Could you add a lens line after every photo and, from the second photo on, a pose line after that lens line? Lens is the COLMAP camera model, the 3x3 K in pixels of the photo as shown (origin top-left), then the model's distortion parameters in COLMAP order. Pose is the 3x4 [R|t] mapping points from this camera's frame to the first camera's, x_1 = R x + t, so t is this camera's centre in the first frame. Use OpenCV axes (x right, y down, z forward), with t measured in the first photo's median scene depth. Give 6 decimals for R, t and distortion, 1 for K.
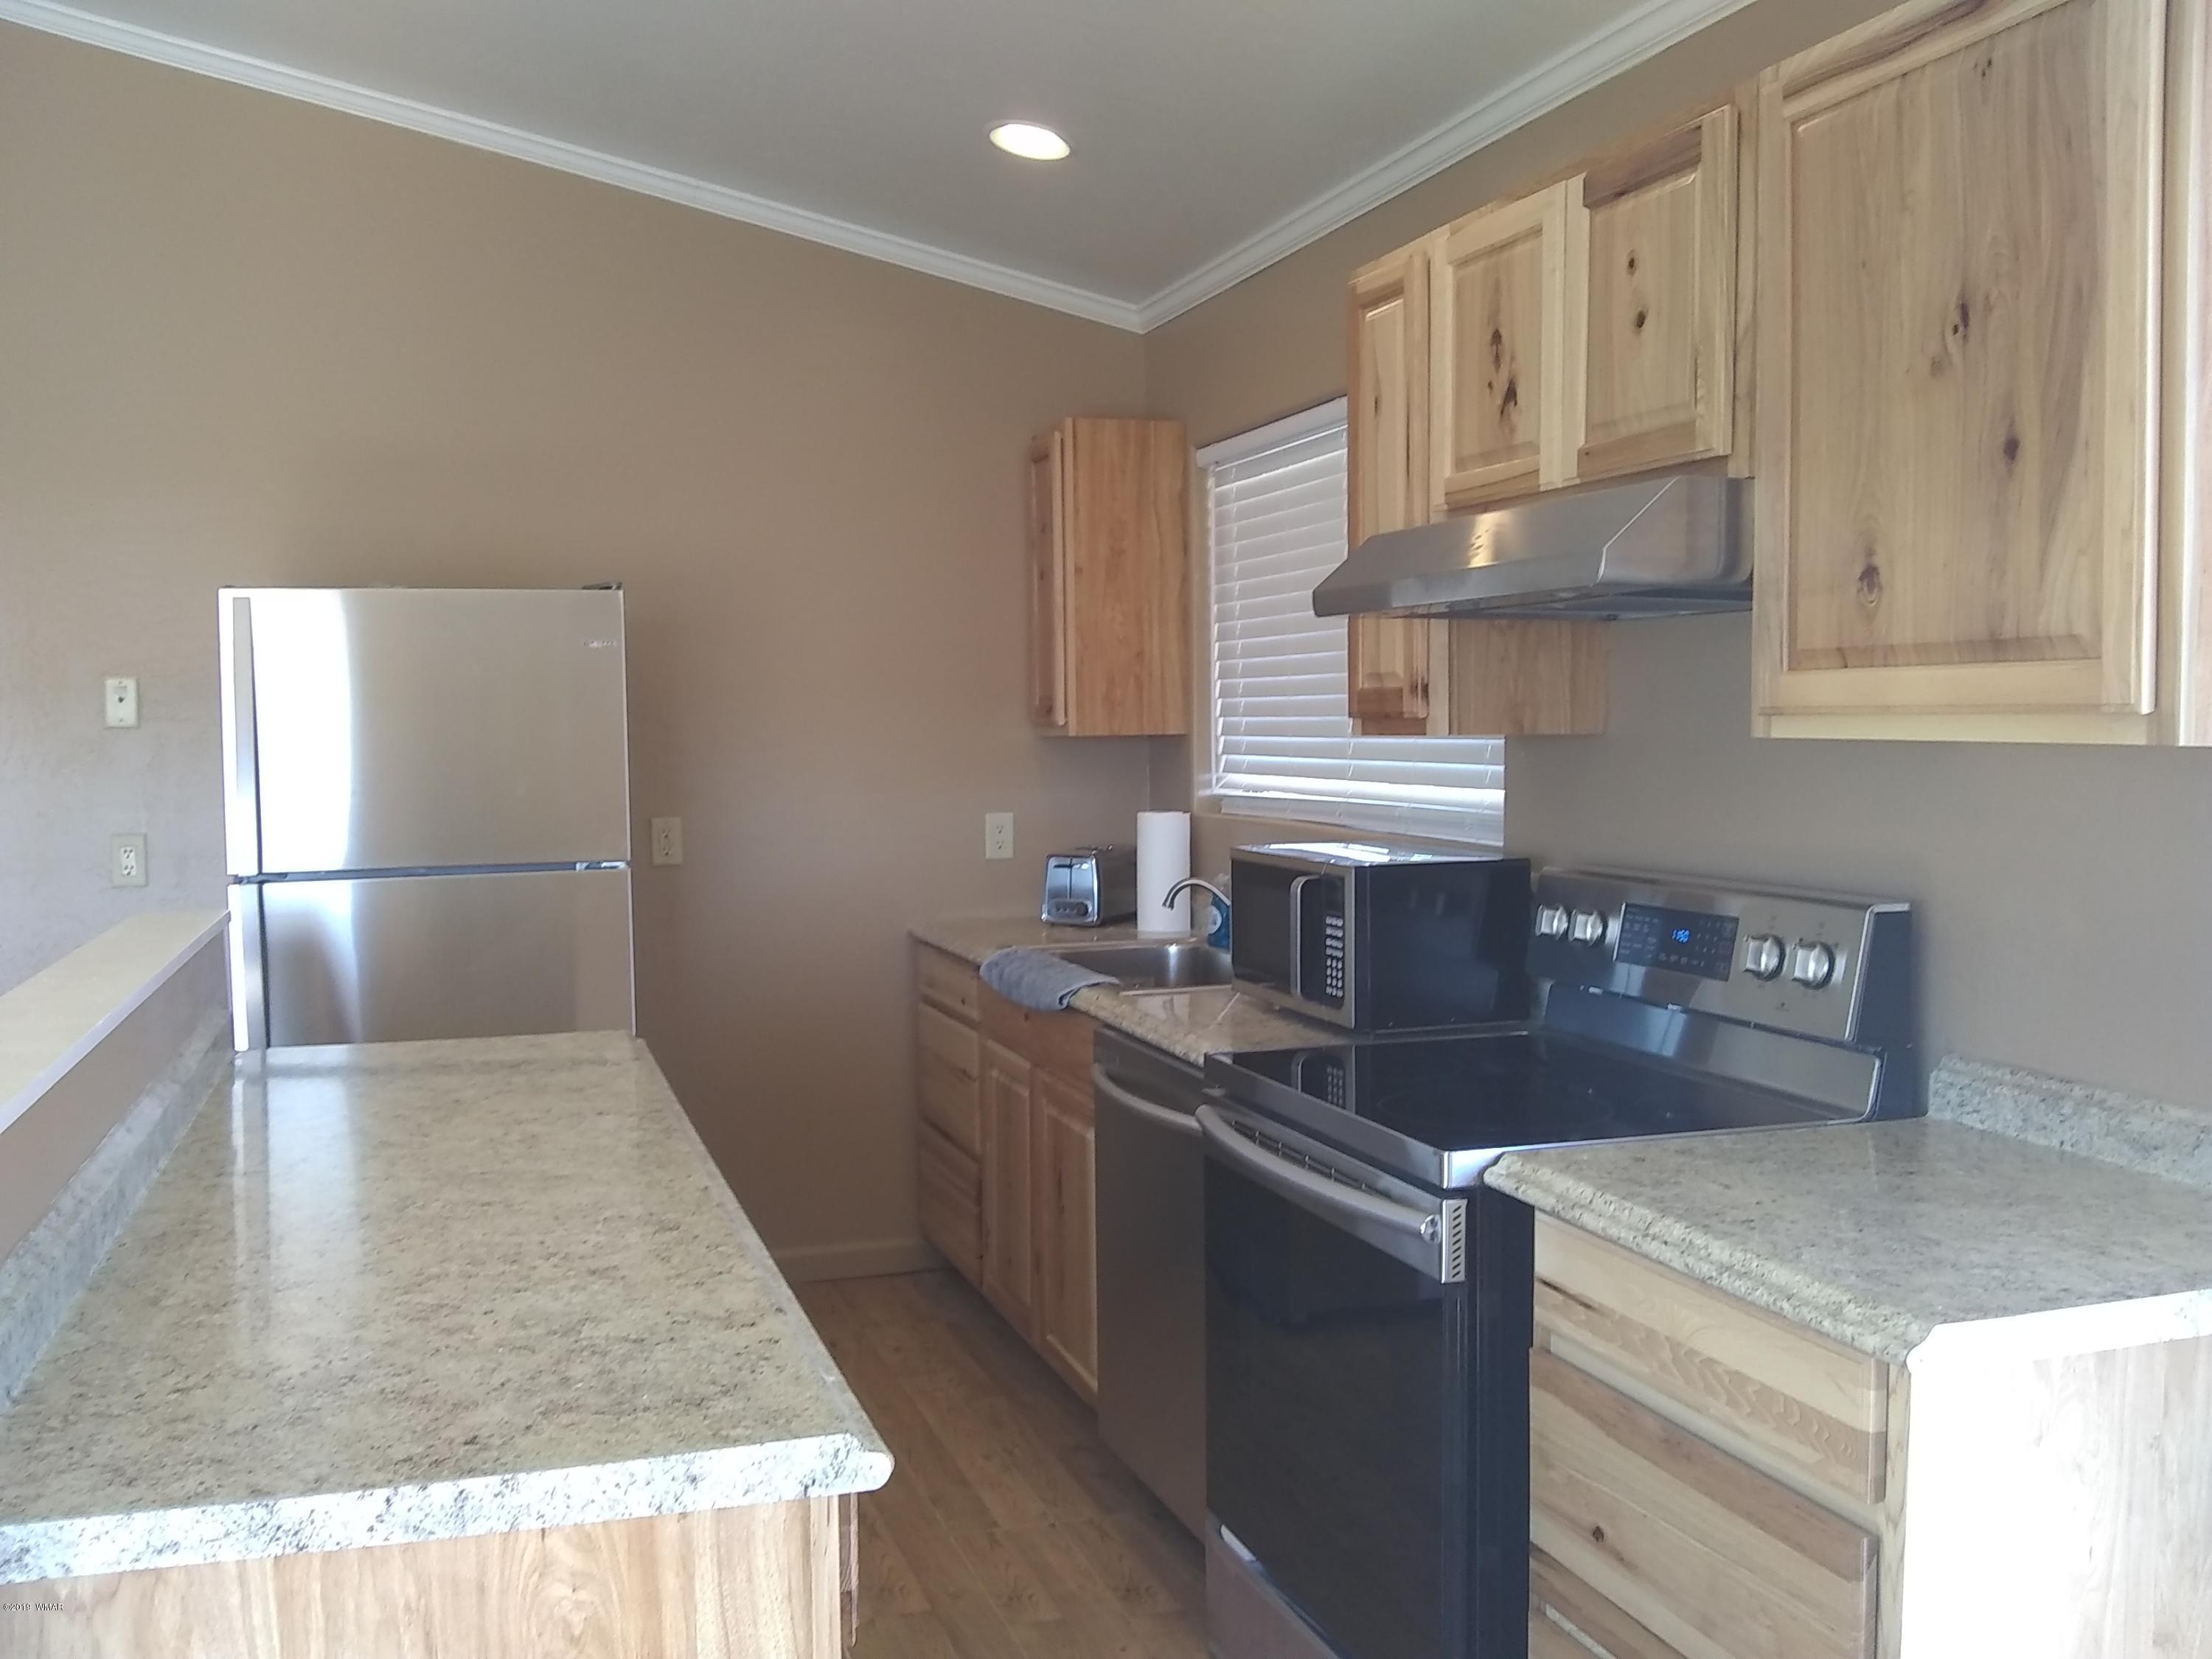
lens RADIAL K [[2007.8, 0, 1086.0], [0, 2007.8, 836.9], [0, 0, 1]] dist [0.003474, -0.110598]
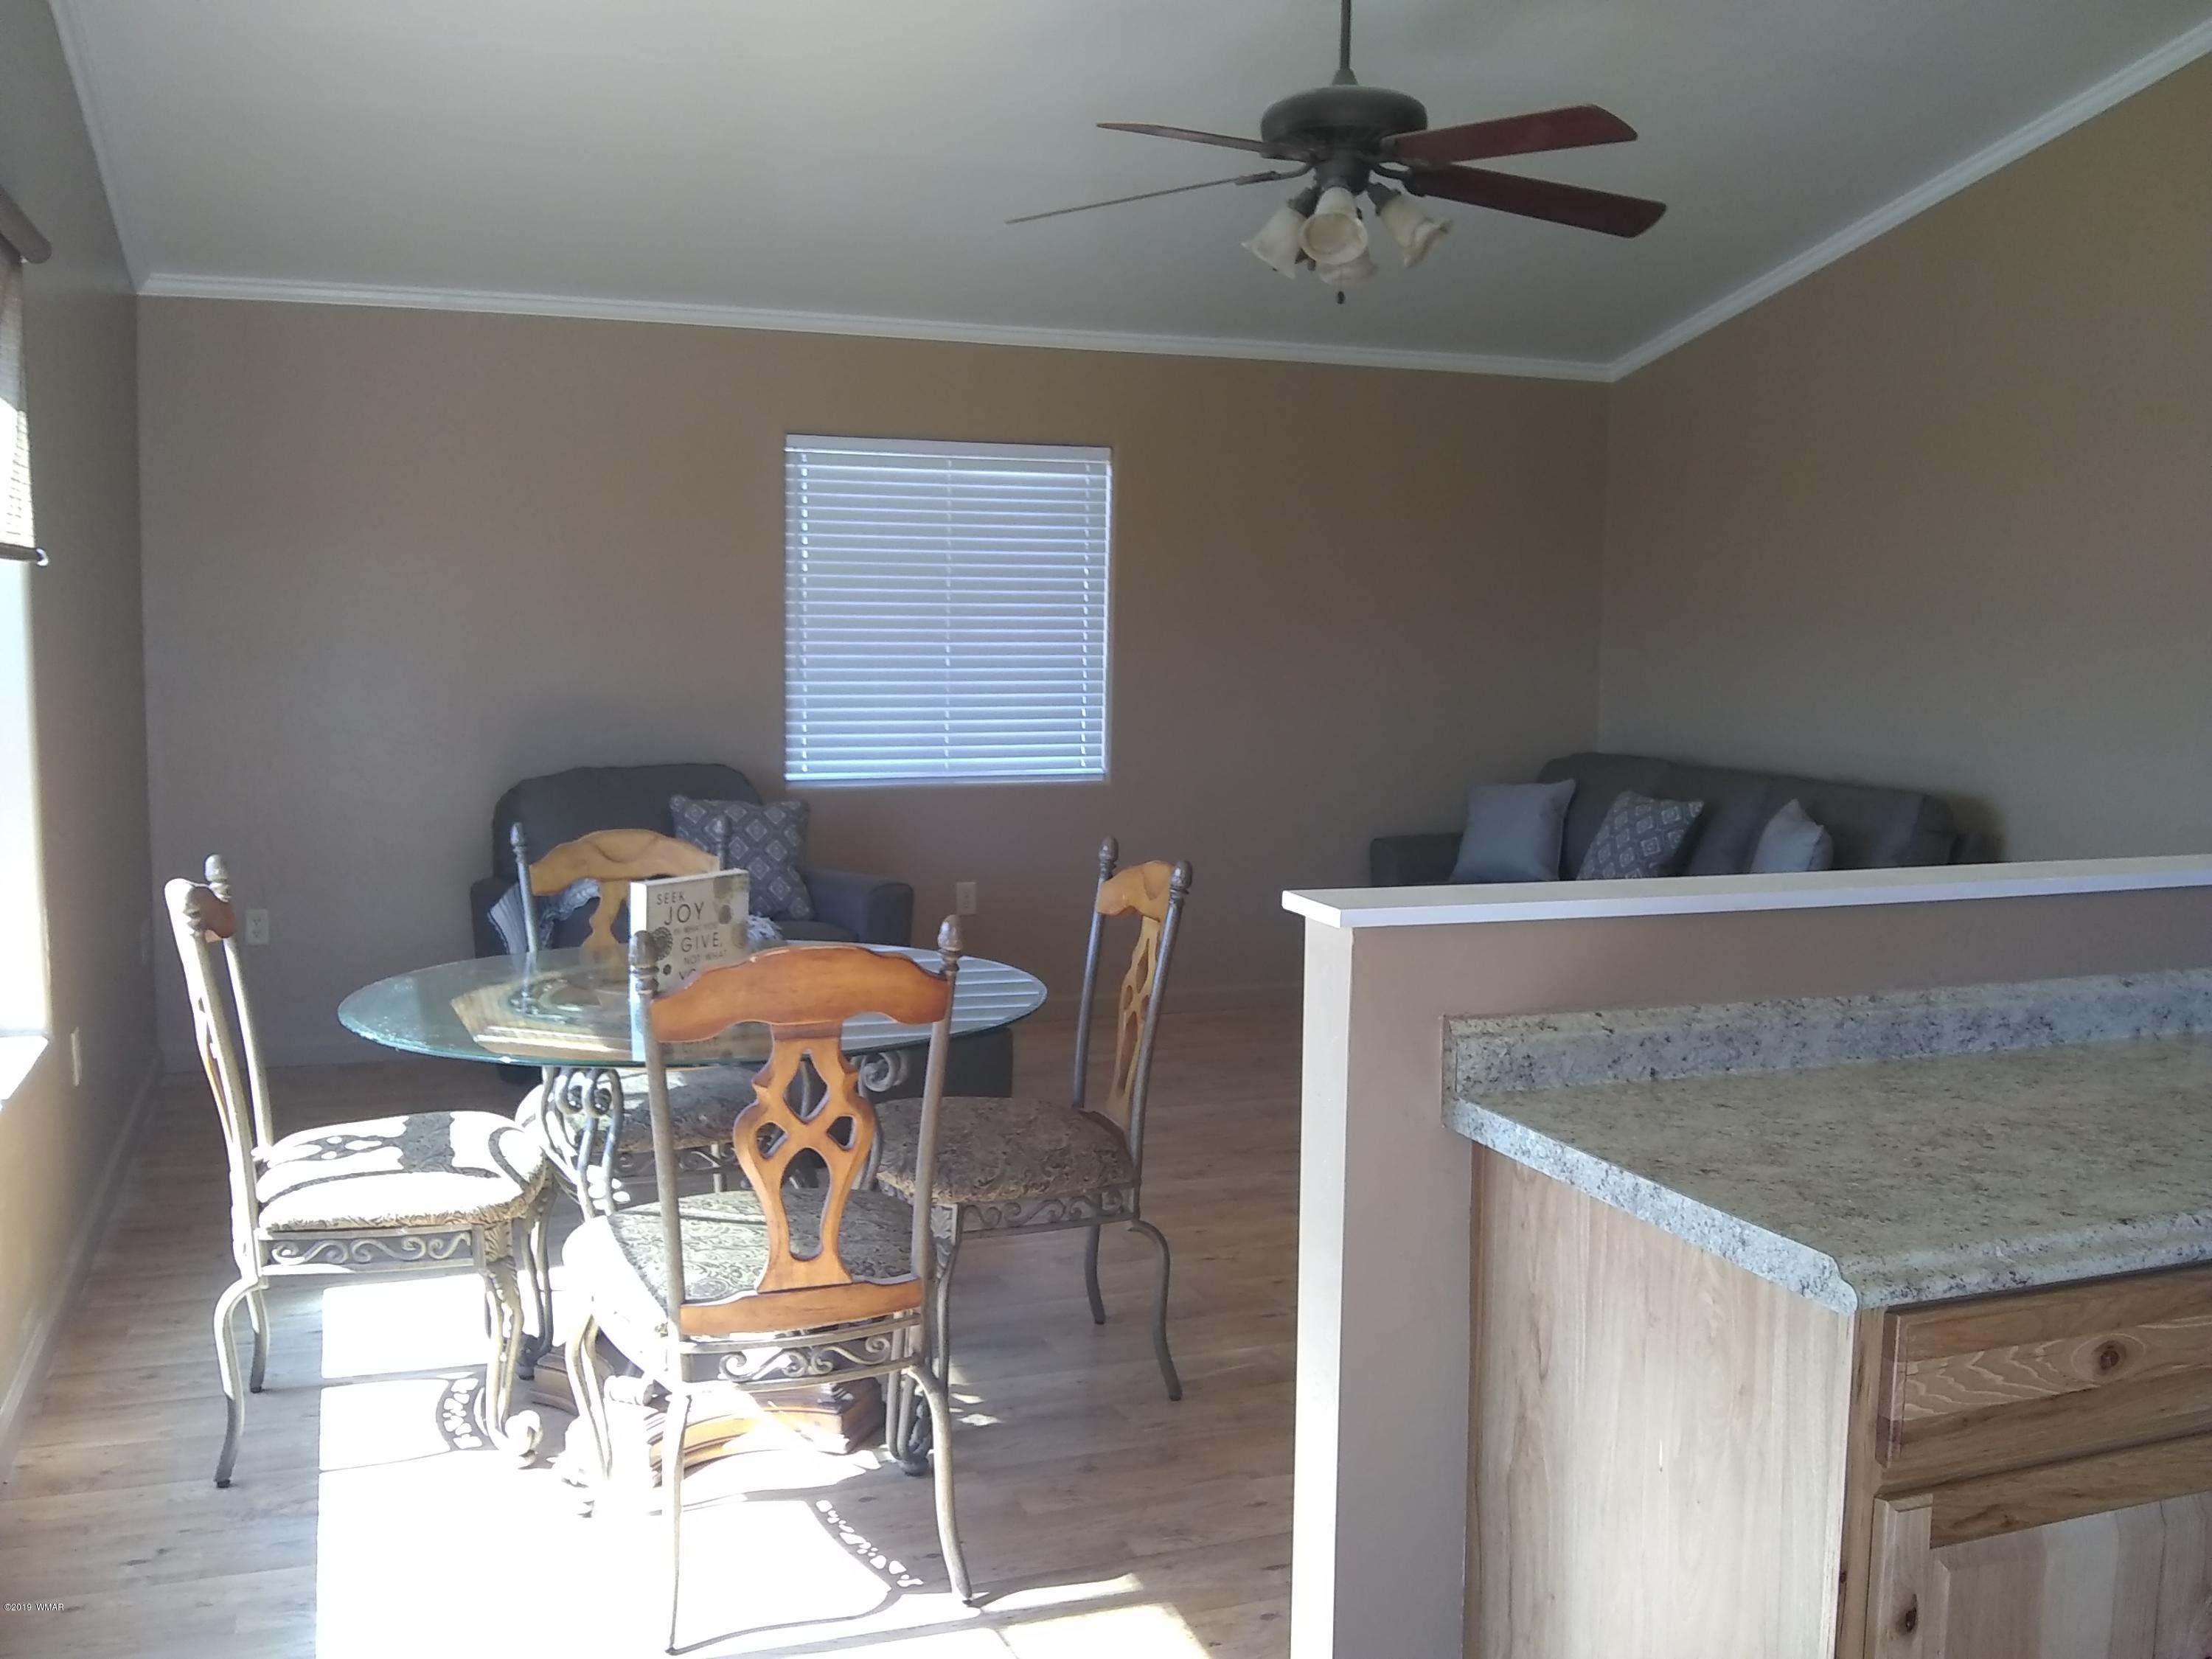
lens RADIAL K [[2007.8, 0, 1086.0], [0, 2007.8, 836.9], [0, 0, 1]] dist [0.003474, -0.110598]
pose [[0.038489, 0.110781, -0.993099, 0.954521], [-0.069241, 0.991743, 0.107947, -0.031789], [0.996857, 0.064608, 0.045842, 0.504583]]
